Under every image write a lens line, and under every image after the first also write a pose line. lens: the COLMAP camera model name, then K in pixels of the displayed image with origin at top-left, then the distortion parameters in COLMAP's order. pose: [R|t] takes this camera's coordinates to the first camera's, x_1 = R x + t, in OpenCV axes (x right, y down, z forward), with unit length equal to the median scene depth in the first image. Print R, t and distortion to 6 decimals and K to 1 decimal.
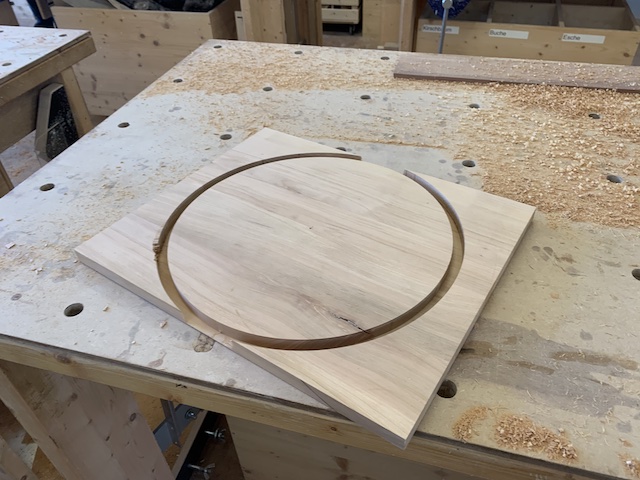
lens RADIAL K [[491.3, 0, 329.9], [0, 491.3, 236.7], [0, 0, 1]] dist [-0.006431, -0.003192]
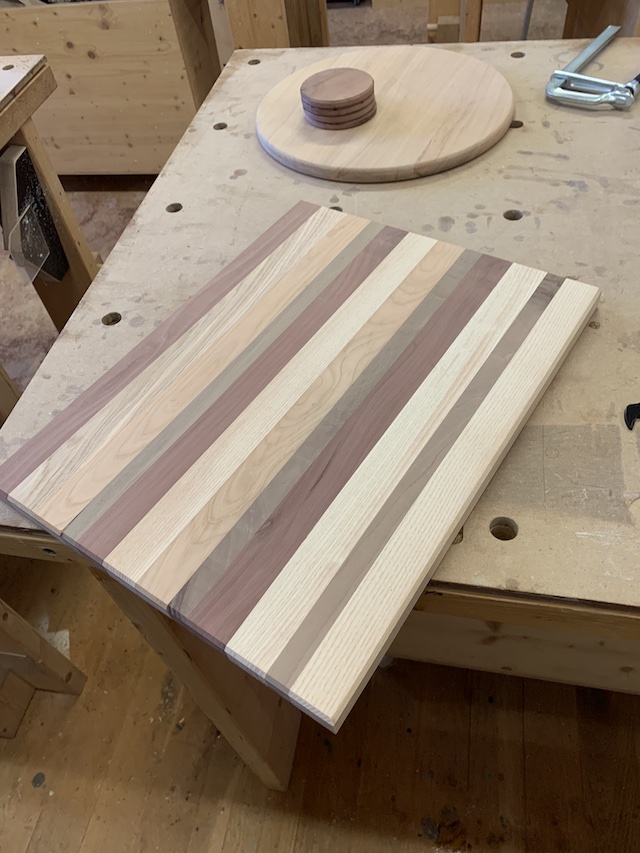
lens RADIAL K [[654.8, 0, 315.8], [0, 654.8, 434.5], [0, 0, 1]] dist [-0.006431, -0.003192]
pose [[0.994343, -0.105541, -0.011969, -0.172272], [0.105832, 0.974846, 0.196151, -0.054866], [-0.009034, -0.196308, 0.980501, 0.031447]]
